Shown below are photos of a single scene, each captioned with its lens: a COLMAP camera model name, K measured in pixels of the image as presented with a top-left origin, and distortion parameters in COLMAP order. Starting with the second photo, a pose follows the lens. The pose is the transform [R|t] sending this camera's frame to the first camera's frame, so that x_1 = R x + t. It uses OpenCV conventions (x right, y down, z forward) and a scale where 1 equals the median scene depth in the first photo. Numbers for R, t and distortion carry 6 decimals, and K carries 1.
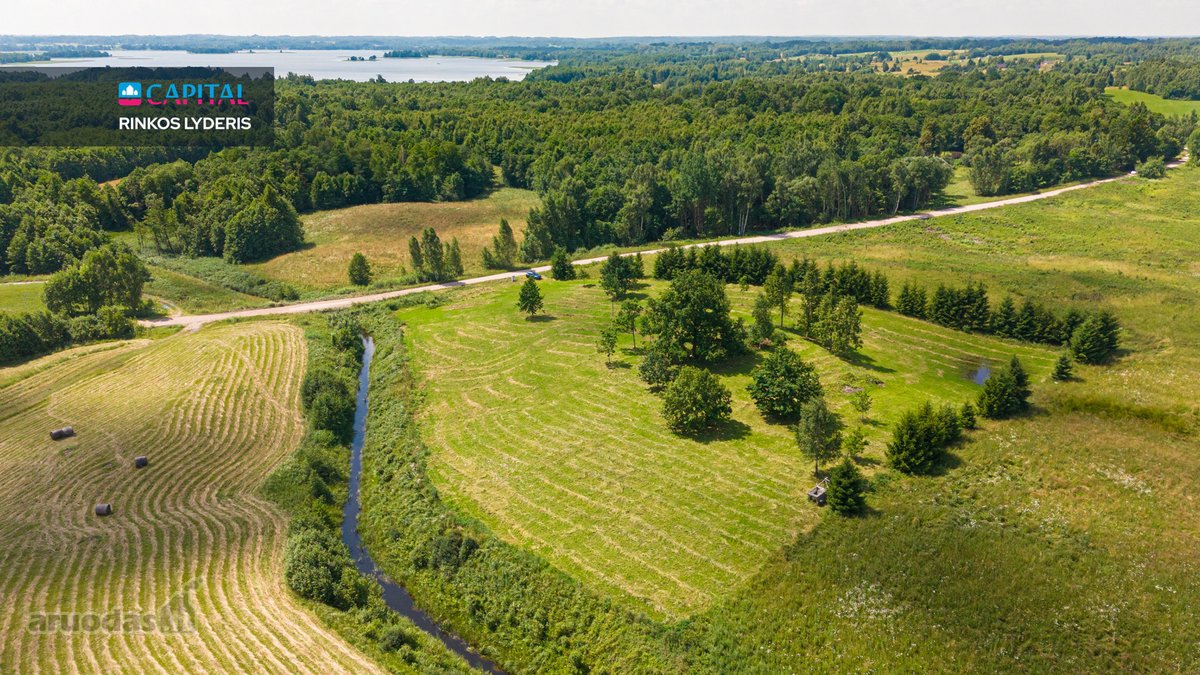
lens RADIAL K [[882.3, 0, 600.0], [0, 882.3, 337.5], [0, 0, 1]] dist [0.071897, -0.068086]
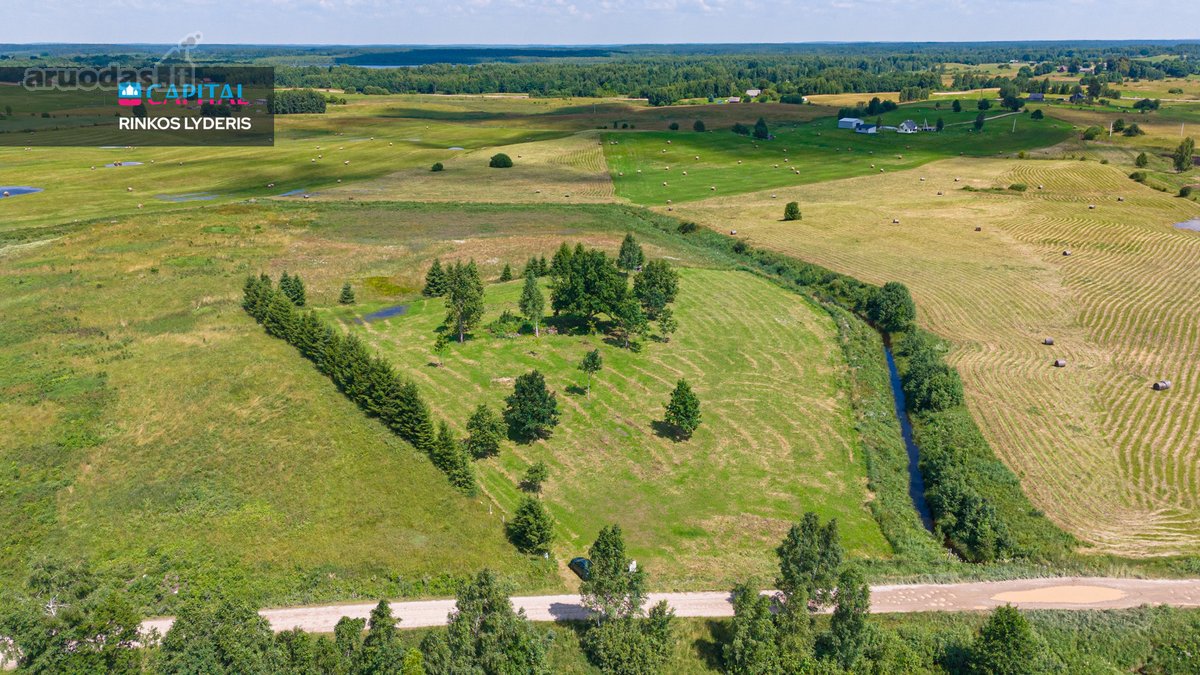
lens RADIAL K [[882.3, 0, 600.0], [0, 882.3, 337.5], [0, 0, 1]] dist [0.071897, -0.068086]
pose [[-0.901514, -0.132077, 0.412102, -0.275122], [0.142379, 0.808744, 0.570667, -0.457189], [-0.408657, 0.573139, -0.710289, 1.361477]]
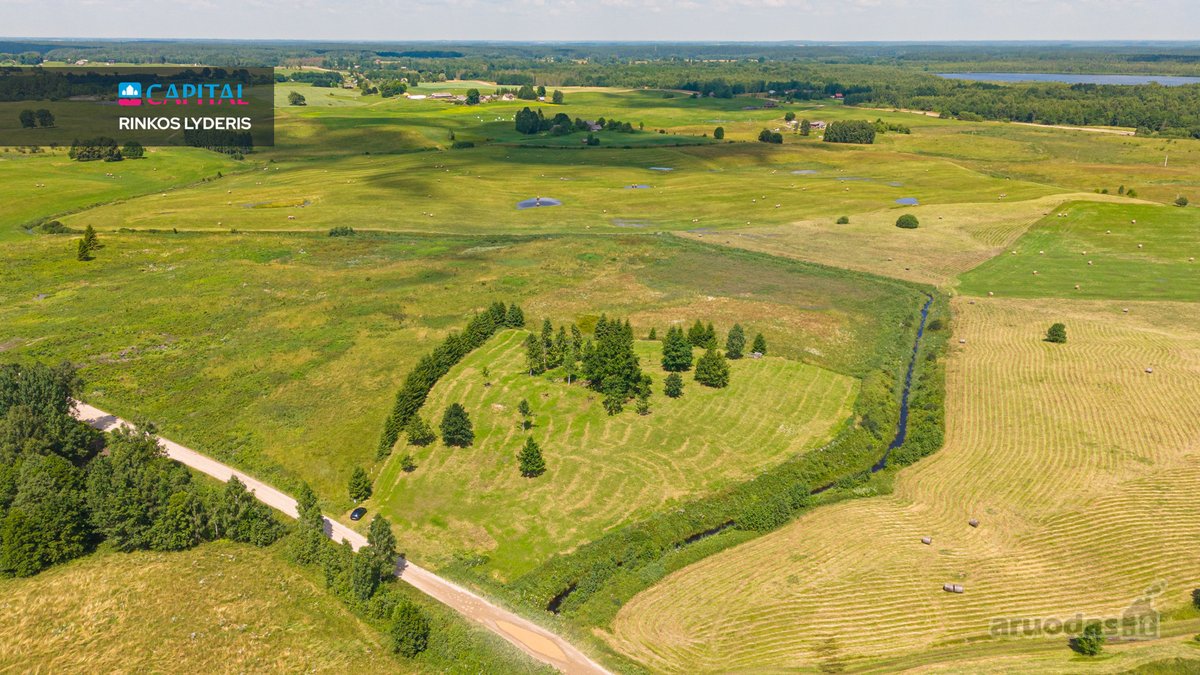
lens RADIAL K [[882.3, 0, 600.0], [0, 882.3, 337.5], [0, 0, 1]] dist [0.071897, -0.068086]
pose [[-0.374153, -0.296588, 0.878661, -0.888385], [0.292757, 0.861254, 0.415374, -0.519206], [-0.879945, 0.412647, -0.235413, 1.016559]]
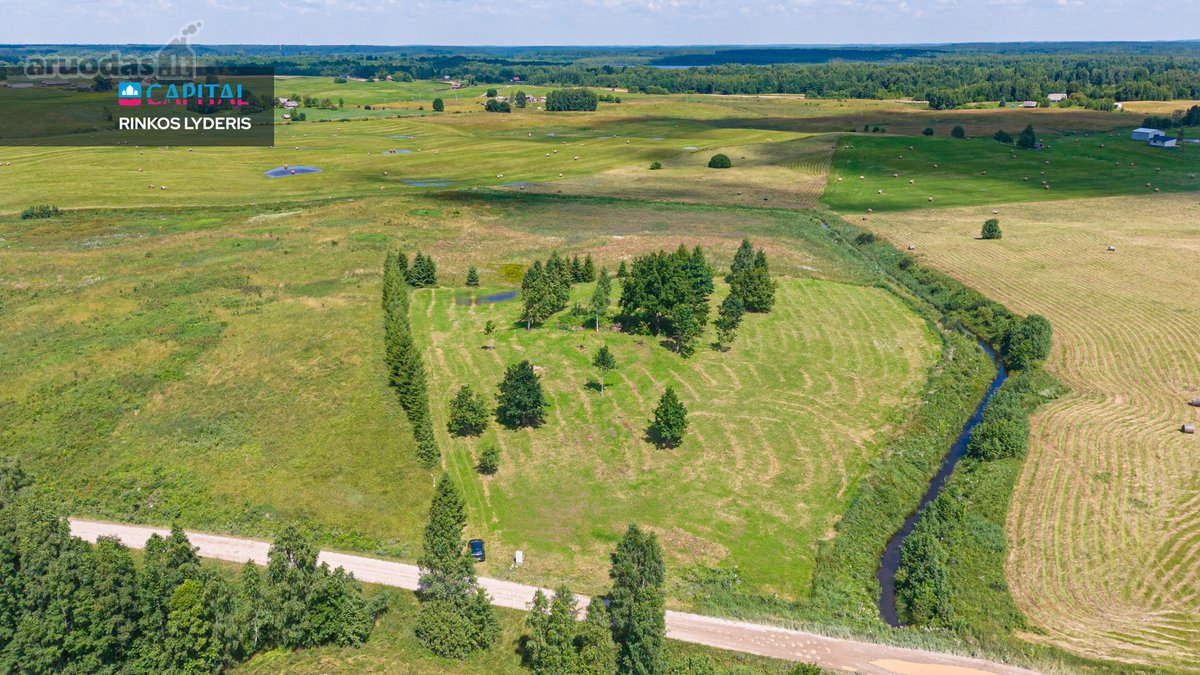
lens RADIAL K [[882.3, 0, 600.0], [0, 882.3, 337.5], [0, 0, 1]] dist [0.071897, -0.068086]
pose [[-0.707617, -0.219230, 0.671727, -0.447508], [0.228036, 0.828931, 0.510757, -0.421106], [-0.668789, 0.514598, -0.536573, 1.253877]]
